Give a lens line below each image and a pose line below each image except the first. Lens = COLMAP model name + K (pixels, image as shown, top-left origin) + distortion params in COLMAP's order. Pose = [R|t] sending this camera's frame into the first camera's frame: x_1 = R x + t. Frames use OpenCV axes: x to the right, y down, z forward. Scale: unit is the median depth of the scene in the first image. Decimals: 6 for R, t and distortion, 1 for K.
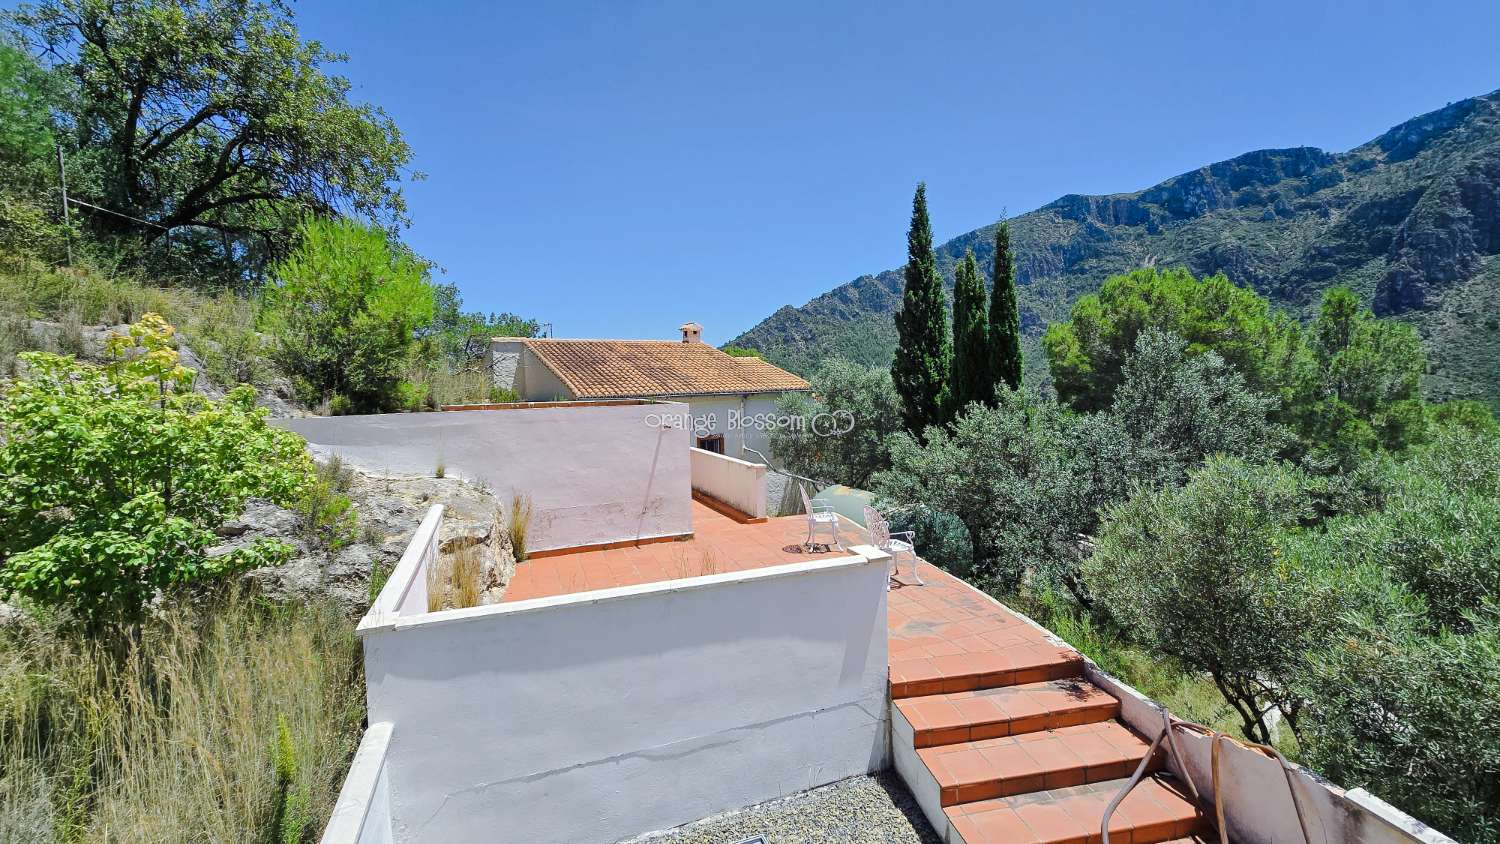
lens RADIAL K [[615.9, 0, 755.2], [0, 615.9, 408.4], [0, 0, 1]] dist [-0.004691, 0.000607]
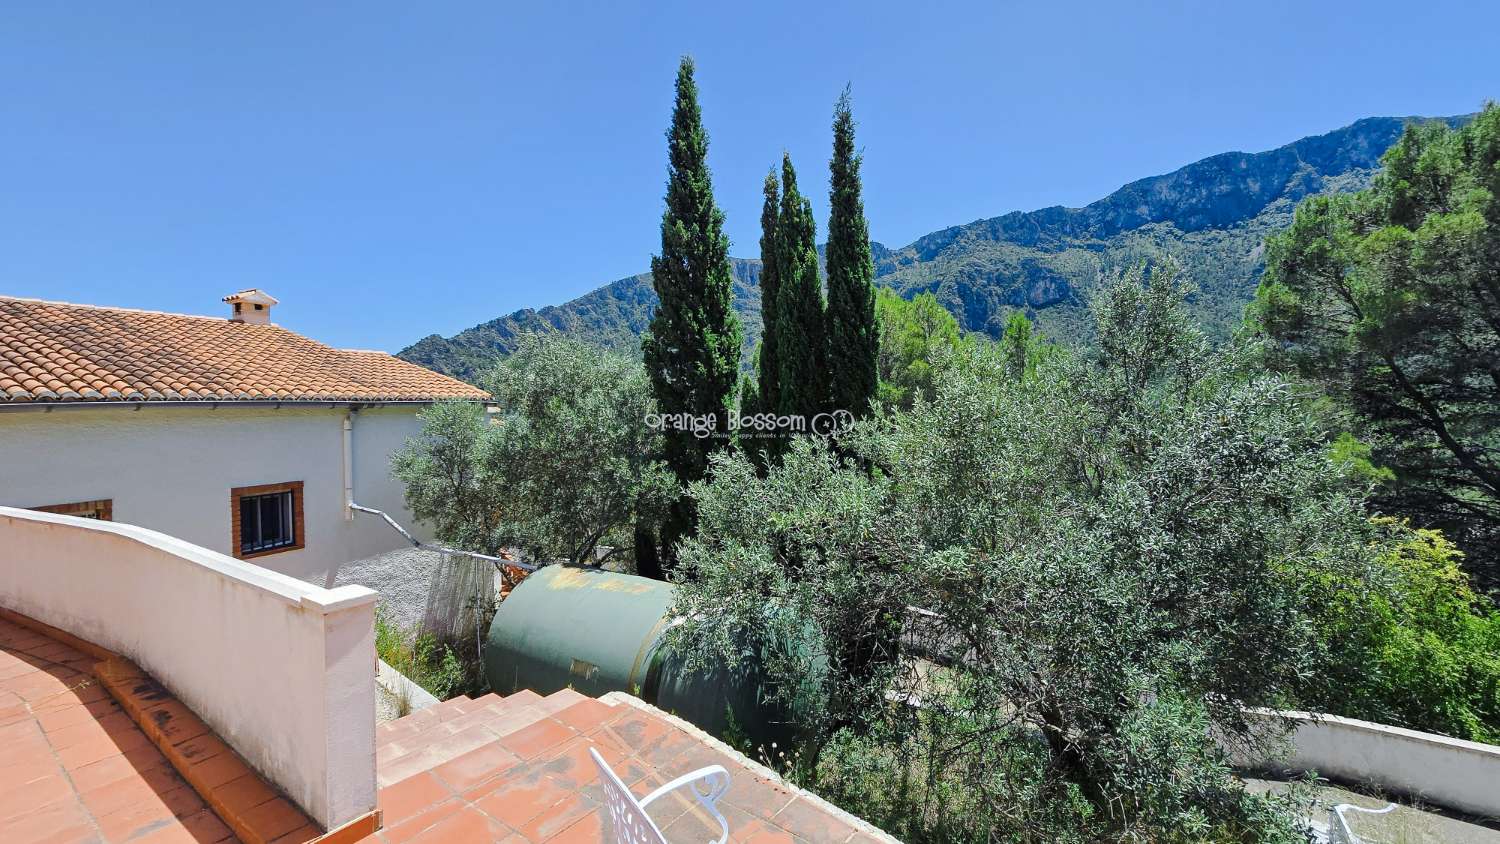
lens RADIAL K [[612.9, 0, 757.5], [0, 612.9, 409.8], [0, 0, 1]] dist [-0.000113, -0.002276]
pose [[0.858917, 0.003704, 0.512101, 0.014069], [0.027200, 0.998232, -0.052841, 0.022201], [-0.511391, 0.059315, 0.857299, 0.429643]]
